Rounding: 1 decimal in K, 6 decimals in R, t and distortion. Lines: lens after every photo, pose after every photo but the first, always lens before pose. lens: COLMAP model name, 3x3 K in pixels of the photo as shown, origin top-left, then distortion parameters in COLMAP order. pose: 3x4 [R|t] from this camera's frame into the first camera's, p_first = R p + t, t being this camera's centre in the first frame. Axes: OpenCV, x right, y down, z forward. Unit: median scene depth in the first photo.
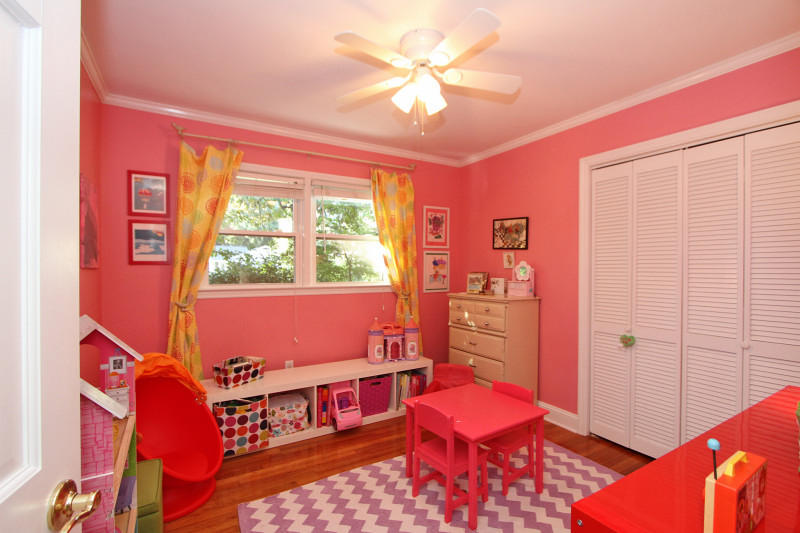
lens RADIAL K [[370.4, 0, 394.2], [0, 370.4, 266.1], [0, 0, 1]] dist [-0.020614, 0.002342]
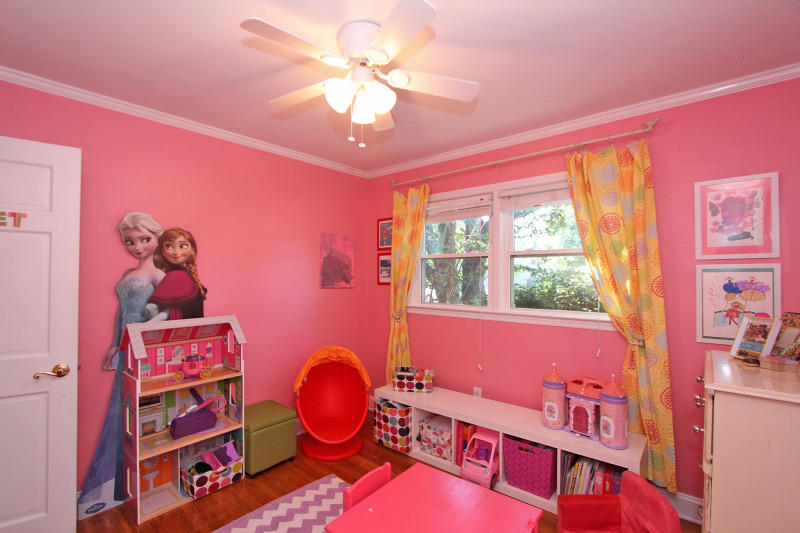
lens RADIAL K [[370.4, 0, 392.7], [0, 370.4, 270.4], [0, 0, 1]] dist [-0.020614, 0.002342]
pose [[0.305334, -0.014889, -0.952129, 0.572478], [0.001003, 0.999882, -0.015314, -0.032196], [0.952245, 0.003721, 0.305313, 0.512843]]
